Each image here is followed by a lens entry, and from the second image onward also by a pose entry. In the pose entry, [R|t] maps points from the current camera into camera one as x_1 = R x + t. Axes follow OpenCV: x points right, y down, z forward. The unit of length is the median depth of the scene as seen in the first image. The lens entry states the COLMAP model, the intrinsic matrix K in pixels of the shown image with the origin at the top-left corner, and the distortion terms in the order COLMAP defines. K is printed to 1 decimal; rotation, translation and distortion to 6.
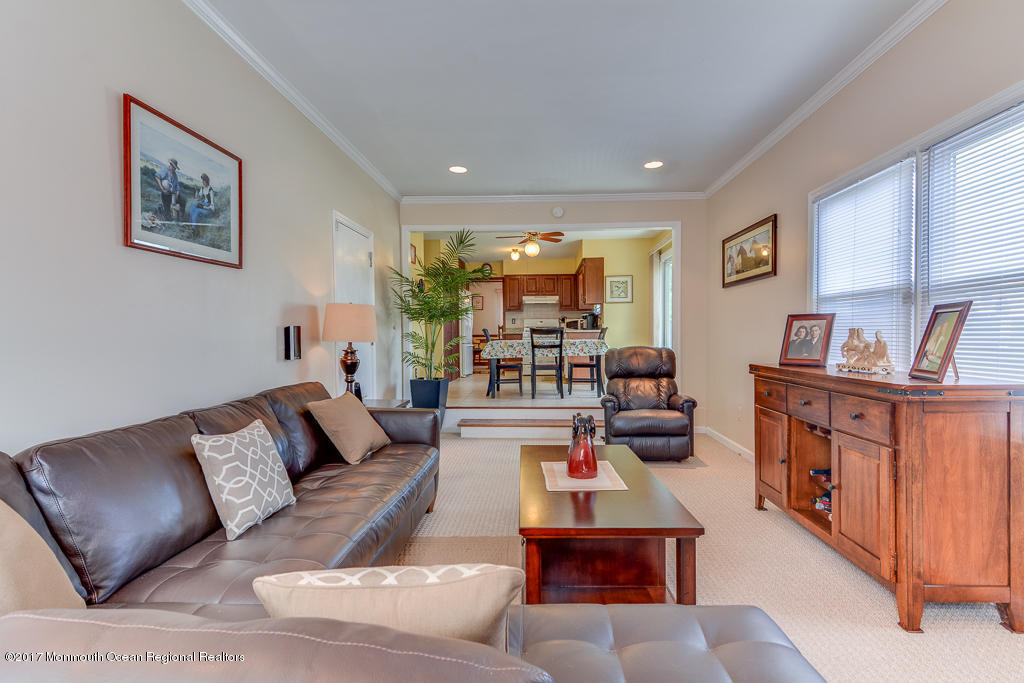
lens RADIAL K [[492.9, 0, 510.9], [0, 492.9, 338.3], [0, 0, 1]] dist [0.001720, -0.003676]
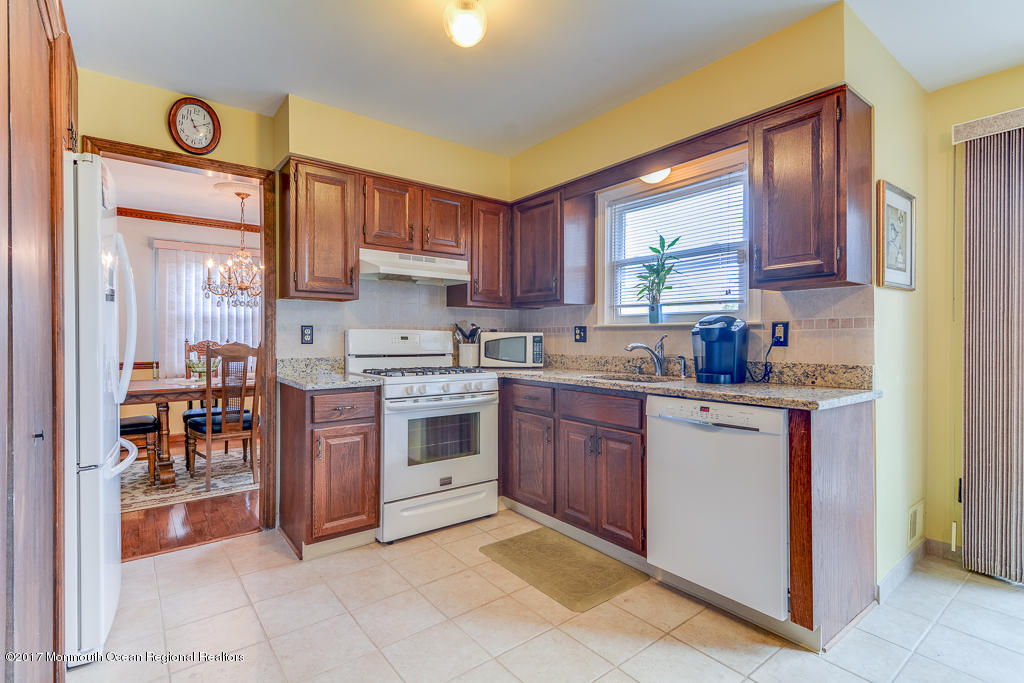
lens RADIAL K [[492.9, 0, 521.1], [0, 492.9, 340.4], [0, 0, 1]] dist [0.001720, -0.003676]
pose [[0.746097, 0.005295, 0.665816, -0.093336], [-0.004155, 0.999986, -0.003296, -0.032123], [-0.665824, -0.000307, 0.746109, 0.731877]]
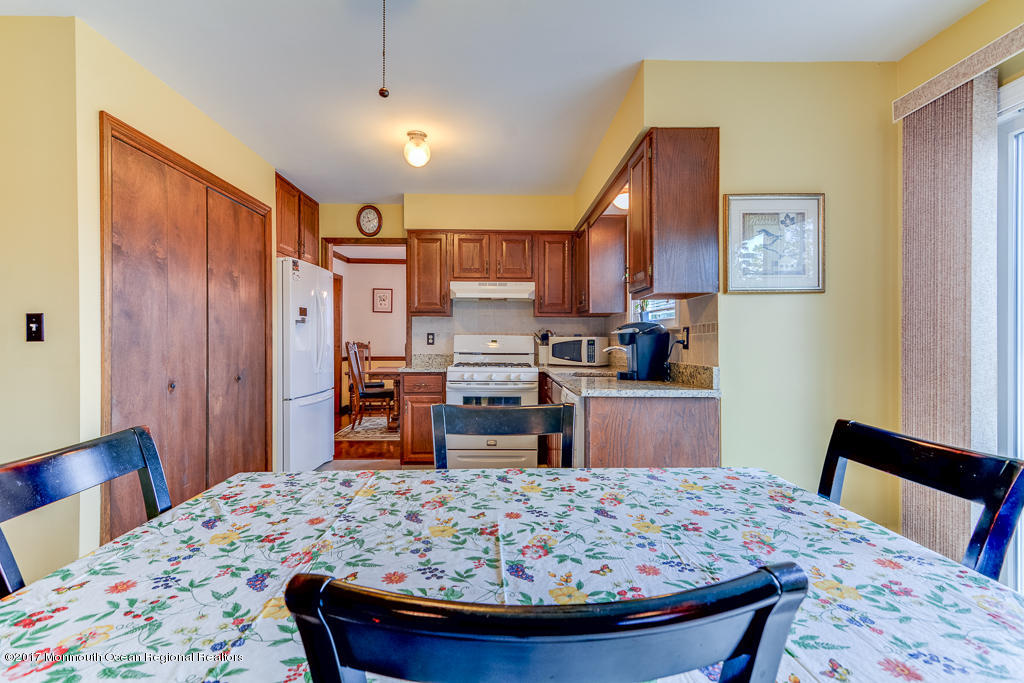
lens RADIAL K [[492.9, 0, 506.7], [0, 492.9, 338.9], [0, 0, 1]] dist [0.001720, -0.003676]
pose [[0.996412, 0.010157, 0.084028, 0.036972], [-0.009511, 0.999922, -0.008088, -0.033031], [-0.084104, 0.007260, 0.996431, 0.576955]]
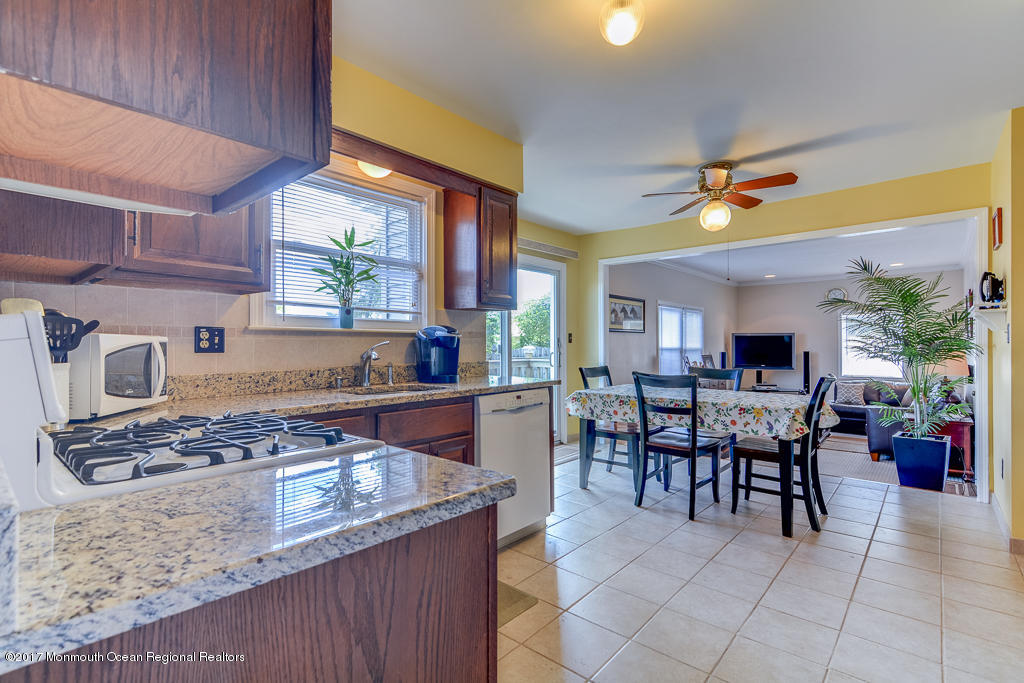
lens RADIAL K [[492.9, 0, 513.7], [0, 492.9, 344.9], [0, 0, 1]] dist [0.001720, -0.003676]
pose [[-0.798530, 0.008827, 0.601890, -0.064760], [0.011995, 0.999927, 0.001250, -0.034206], [-0.601835, 0.008217, -0.798578, 1.043687]]
